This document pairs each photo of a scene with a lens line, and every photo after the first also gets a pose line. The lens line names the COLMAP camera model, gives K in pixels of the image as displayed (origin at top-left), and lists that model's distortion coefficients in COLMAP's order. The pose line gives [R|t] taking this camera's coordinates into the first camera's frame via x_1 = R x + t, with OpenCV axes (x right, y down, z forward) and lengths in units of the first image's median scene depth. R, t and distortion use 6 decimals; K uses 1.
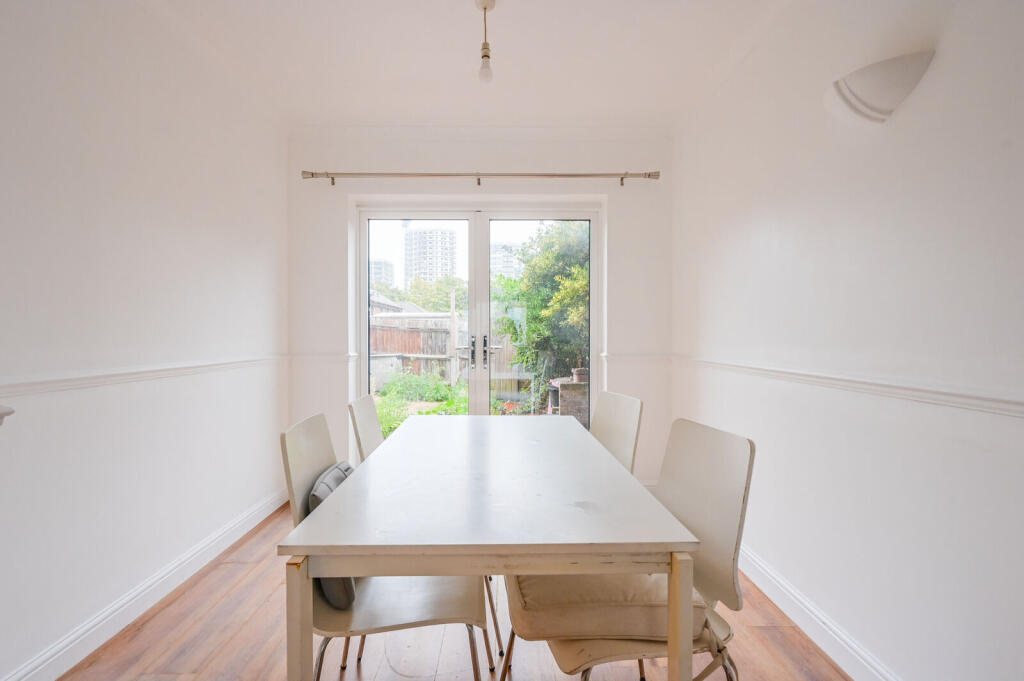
lens RADIAL K [[444.5, 0, 506.5], [0, 444.5, 340.5], [0, 0, 1]] dist [0.003167, 0.000326]
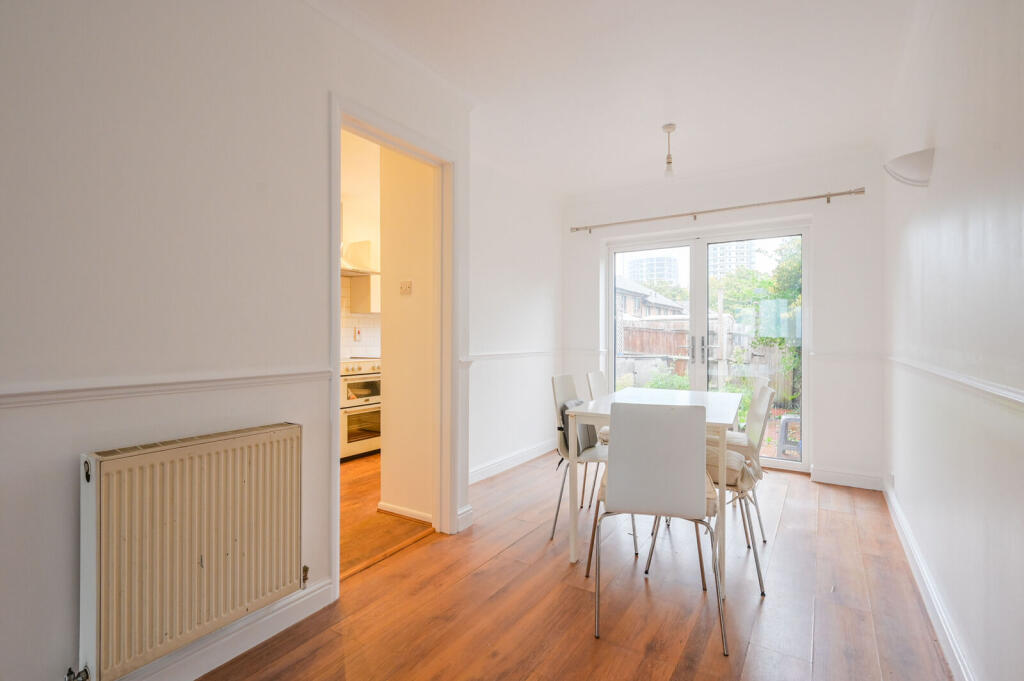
lens RADIAL K [[483.9, 0, 510.6], [0, 483.9, 340.1], [0, 0, 1]] dist [0.000607, 0.000072]
pose [[0.835669, 0.002227, -0.549229, 0.092768], [-0.005997, 0.999969, -0.005069, 0.002980], [0.549201, 0.007530, 0.835657, -0.163570]]
